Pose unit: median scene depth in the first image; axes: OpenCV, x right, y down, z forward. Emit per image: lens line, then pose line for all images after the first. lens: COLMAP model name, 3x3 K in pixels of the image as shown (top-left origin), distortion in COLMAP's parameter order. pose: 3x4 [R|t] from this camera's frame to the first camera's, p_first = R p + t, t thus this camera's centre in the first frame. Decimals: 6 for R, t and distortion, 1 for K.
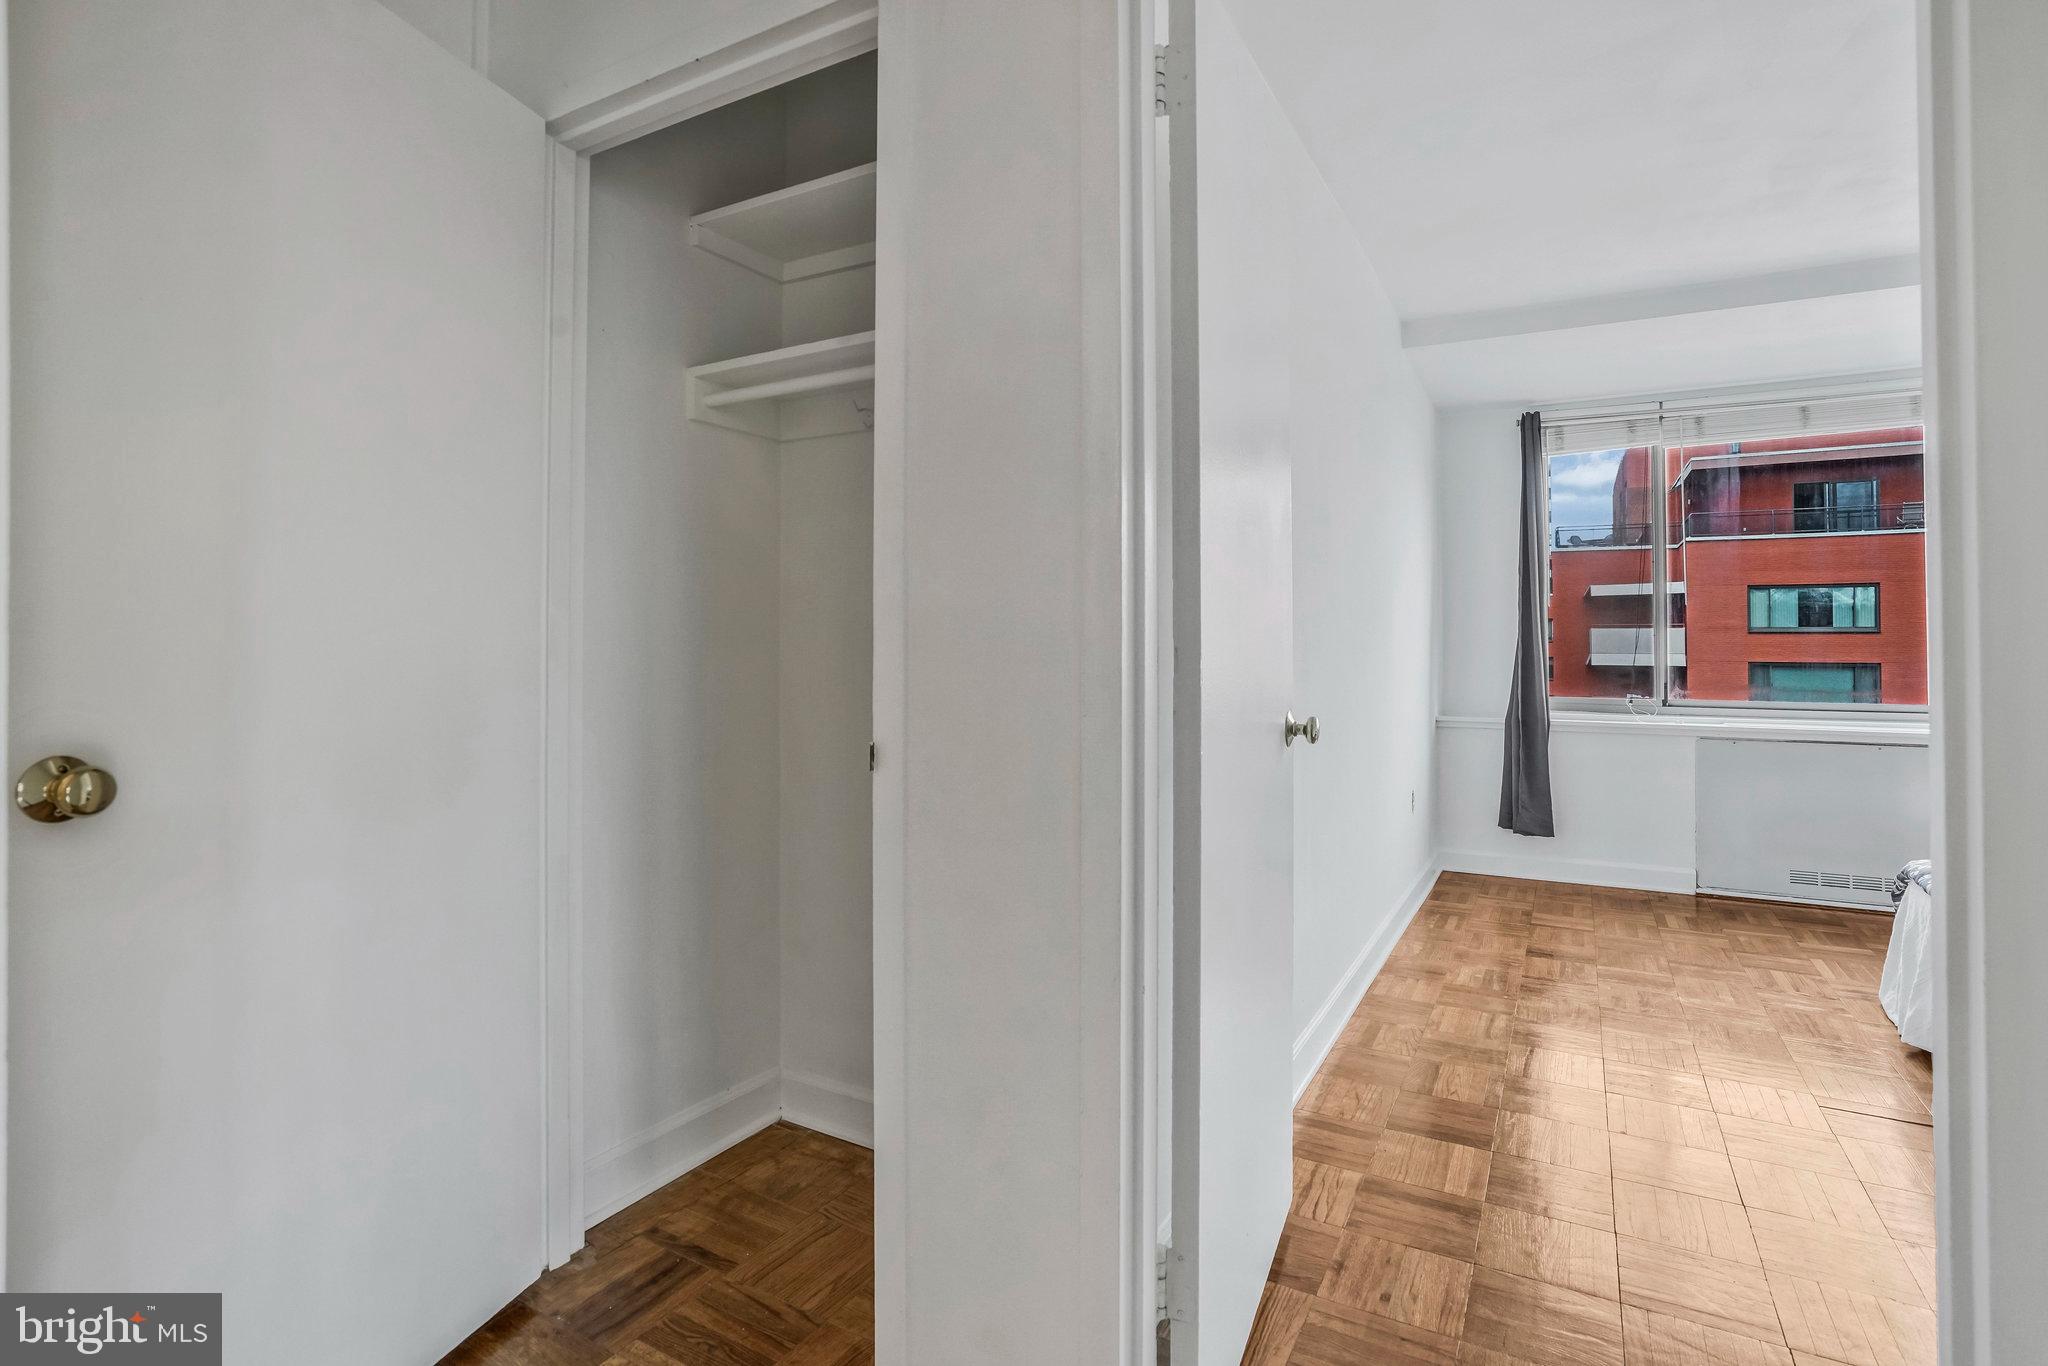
lens RADIAL K [[962.5, 0, 1023.9], [0, 962.5, 664.0], [0, 0, 1]] dist [-0.030045, 0.000468]
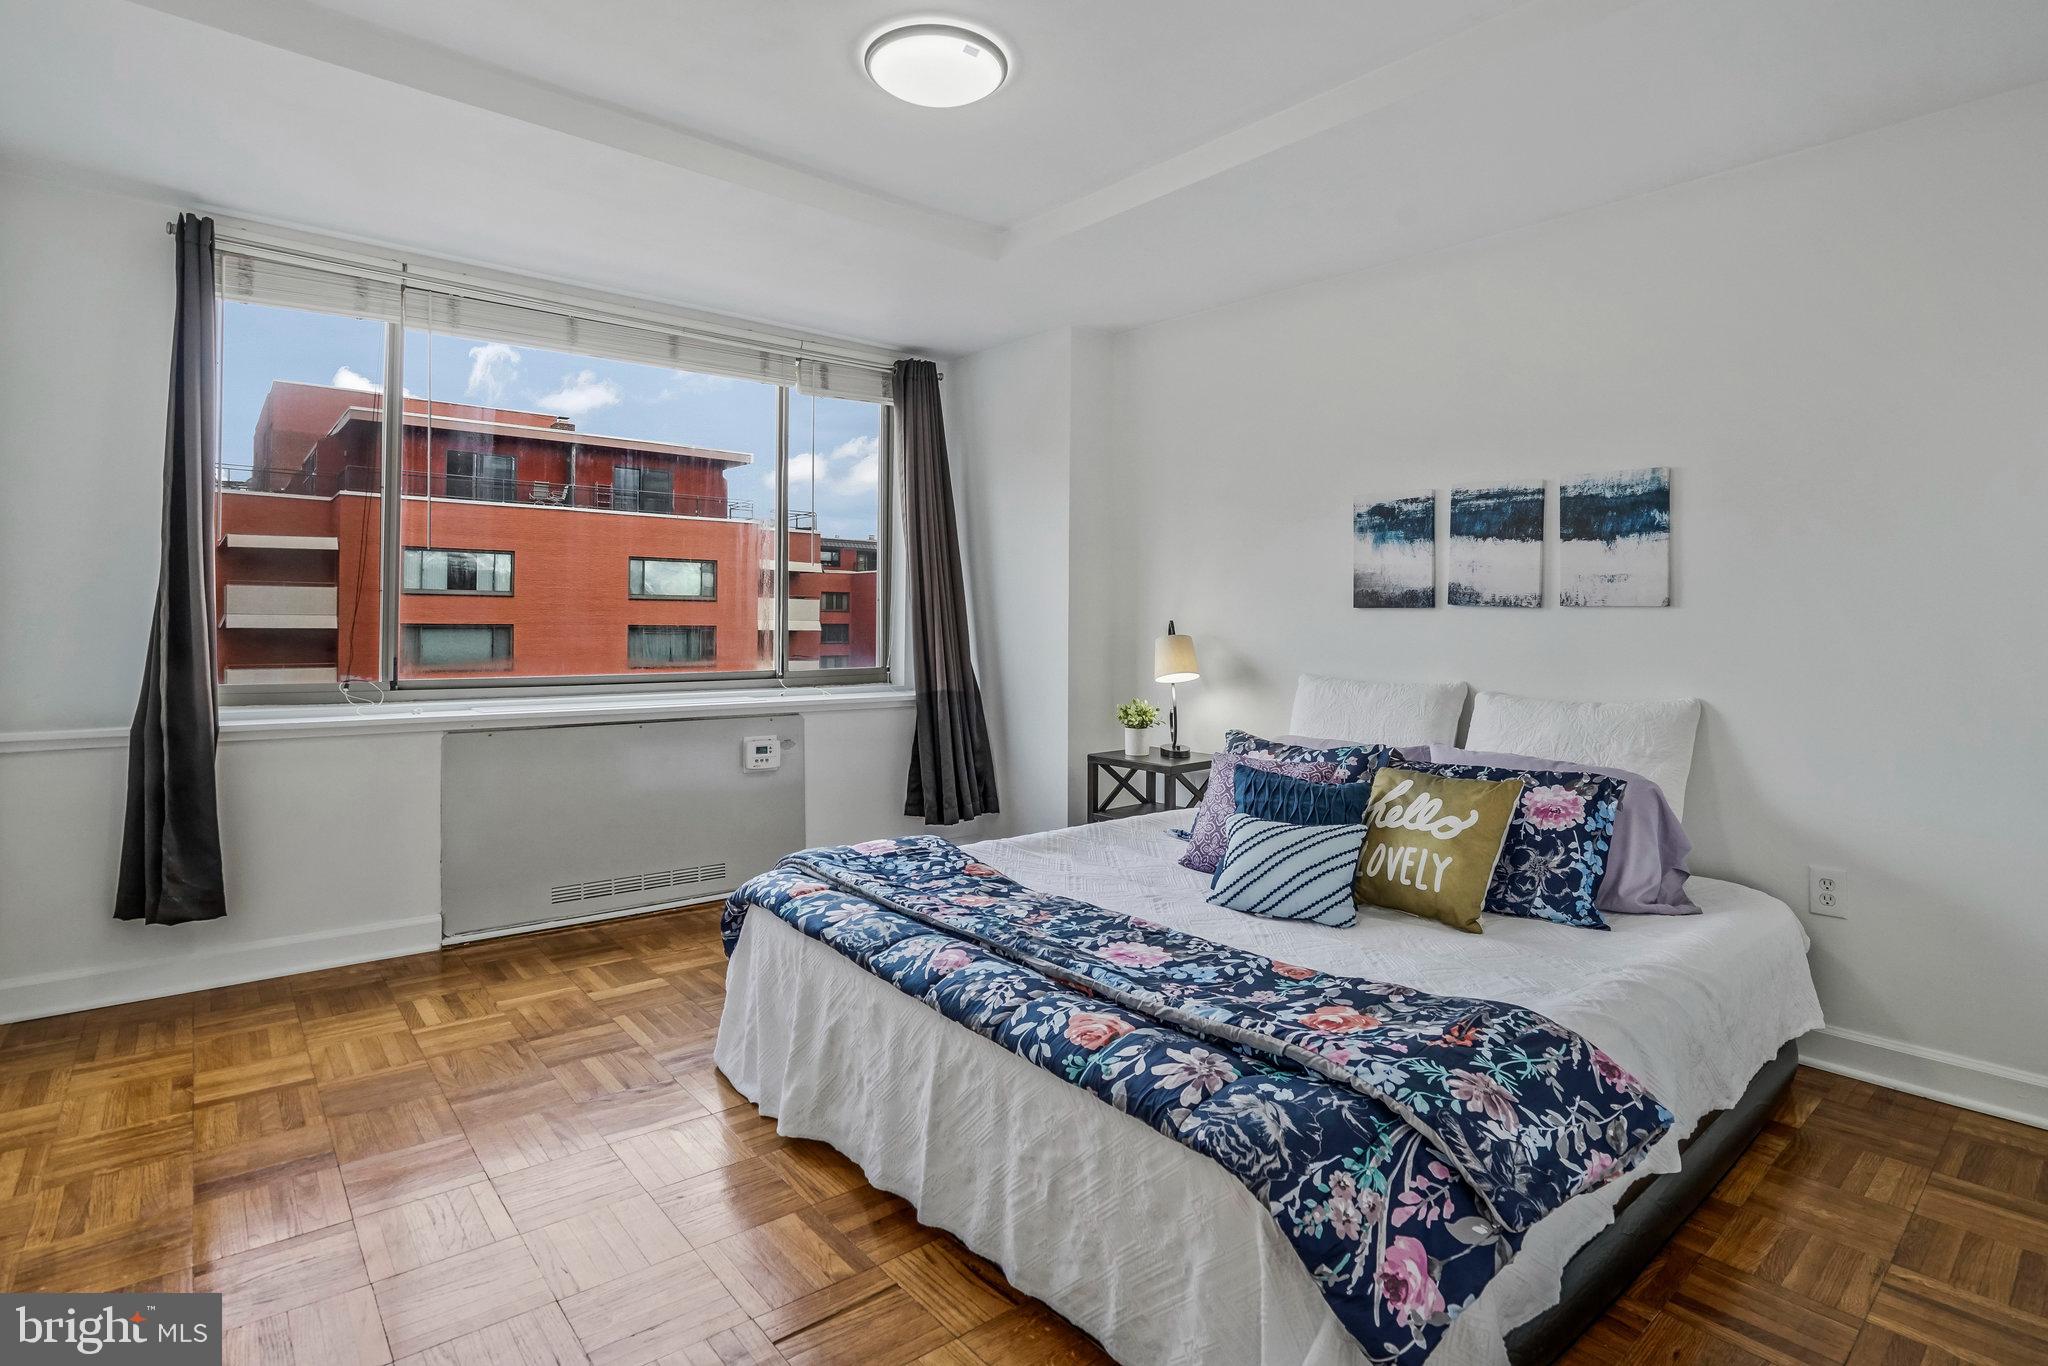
lens RADIAL K [[1014.7, 0, 972.5], [0, 1014.7, 594.6], [0, 0, 1]] dist [0.001663, 0.000733]
pose [[0.383819, 0.023577, 0.923107, 0.131250], [0.004502, 0.999614, -0.027403, -0.004948], [-0.923397, 0.014673, 0.383565, 0.300700]]
